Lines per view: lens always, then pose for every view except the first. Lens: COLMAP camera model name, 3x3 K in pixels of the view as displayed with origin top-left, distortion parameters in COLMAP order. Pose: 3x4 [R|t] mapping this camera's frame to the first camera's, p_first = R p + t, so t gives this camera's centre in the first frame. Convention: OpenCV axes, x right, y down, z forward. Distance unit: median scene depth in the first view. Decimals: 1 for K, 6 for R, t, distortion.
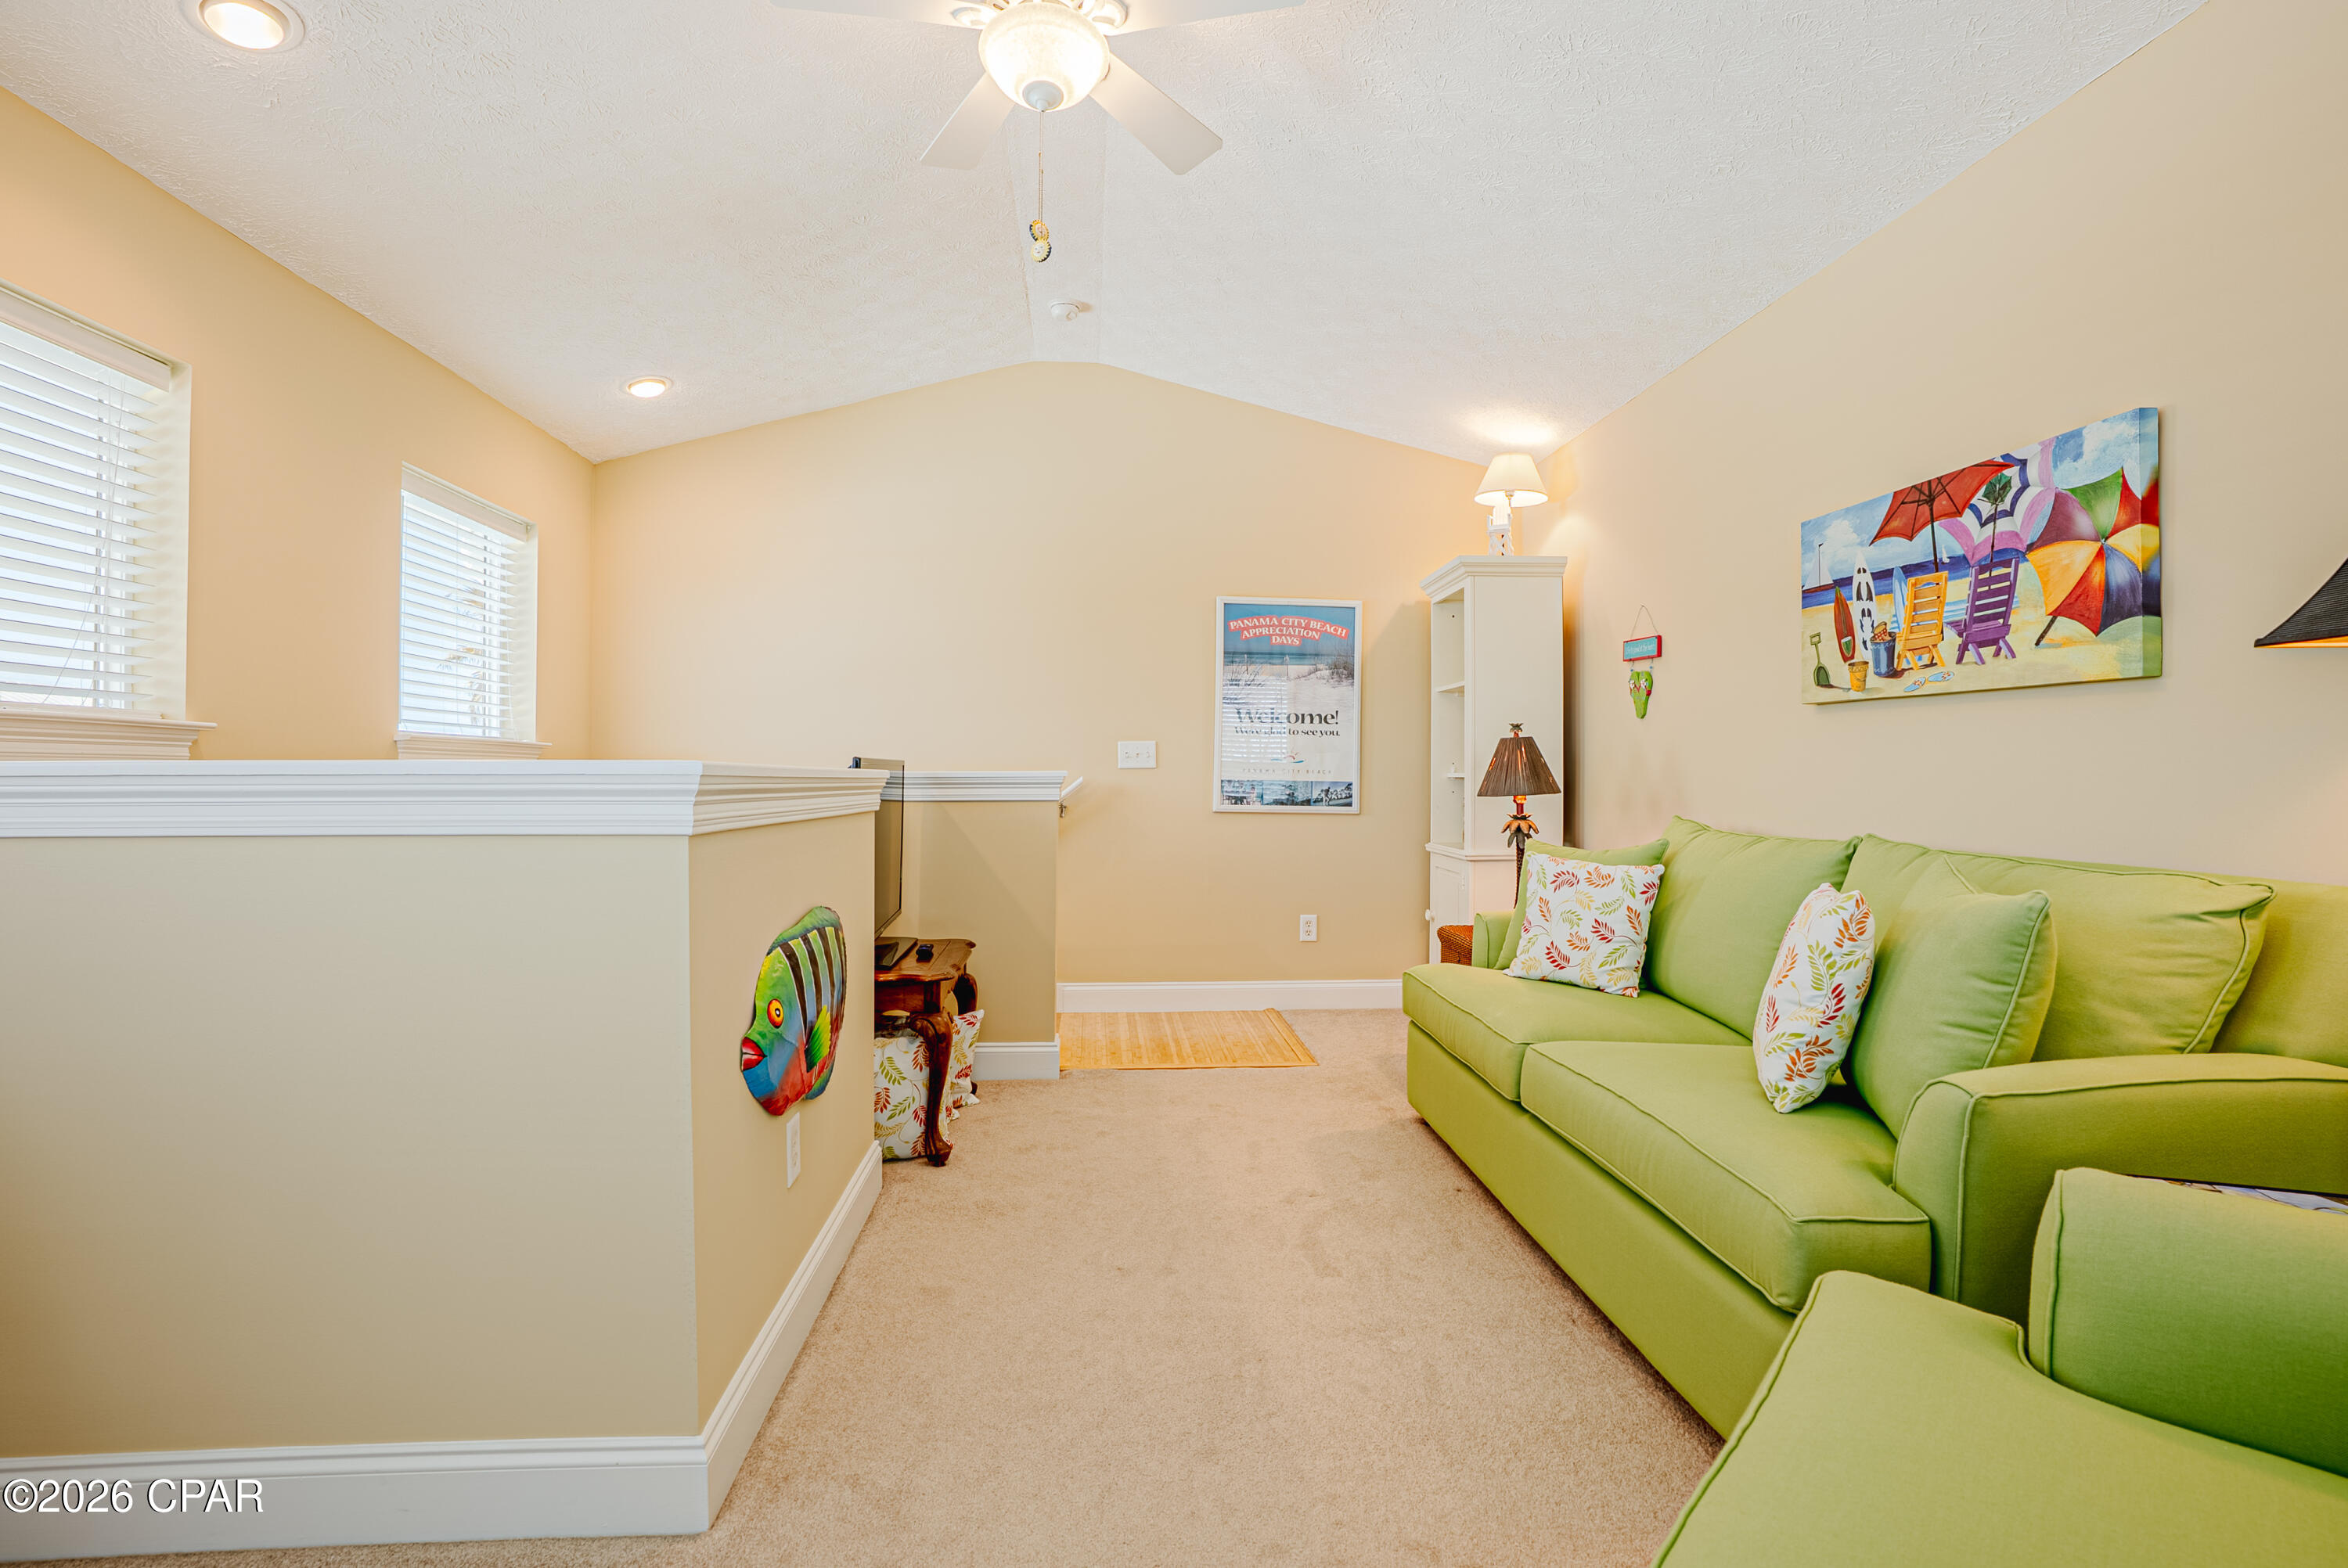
lens RADIAL K [[1092.0, 0, 1183.9], [0, 1092.0, 785.7], [0, 0, 1]] dist [-0.049899, 0.010410]
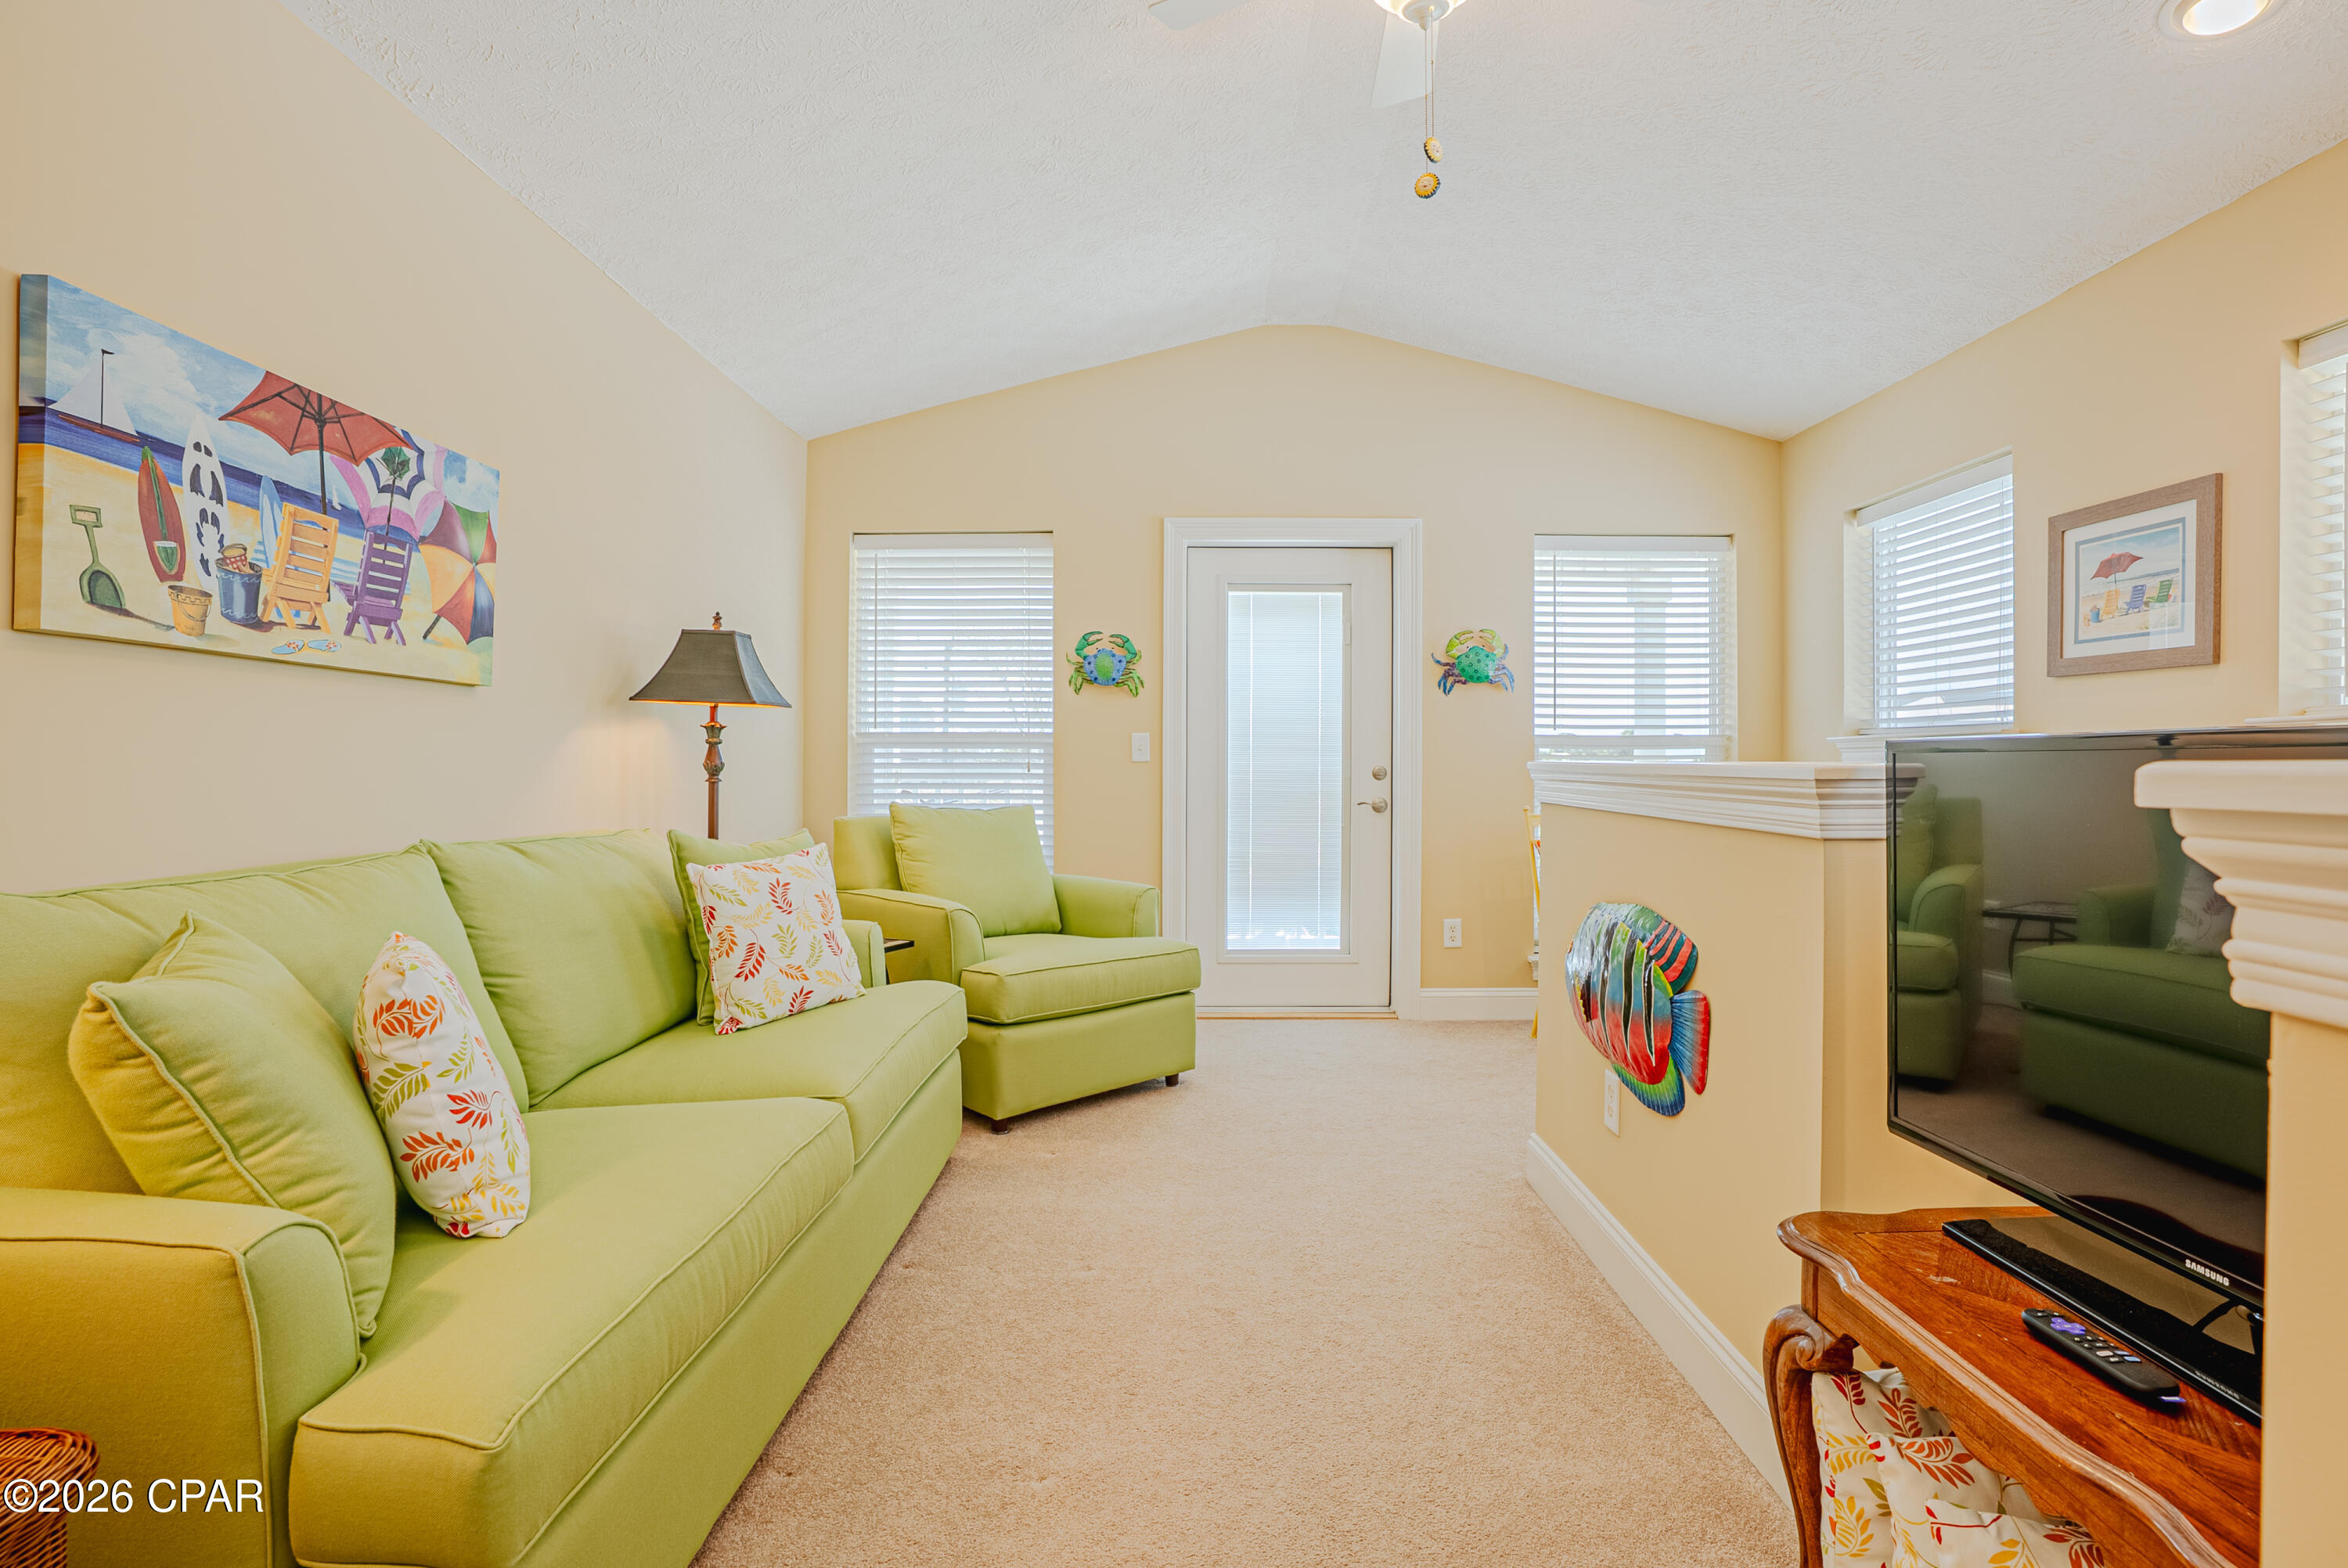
lens RADIAL K [[1092.0, 0, 1159.8], [0, 1092.0, 784.9], [0, 0, 1]] dist [-0.049899, 0.010410]
pose [[-0.993485, -0.010012, 0.113522, -0.013067], [-0.006724, 0.999548, 0.029313, -0.024334], [-0.113765, 0.028358, -0.993103, 1.759639]]
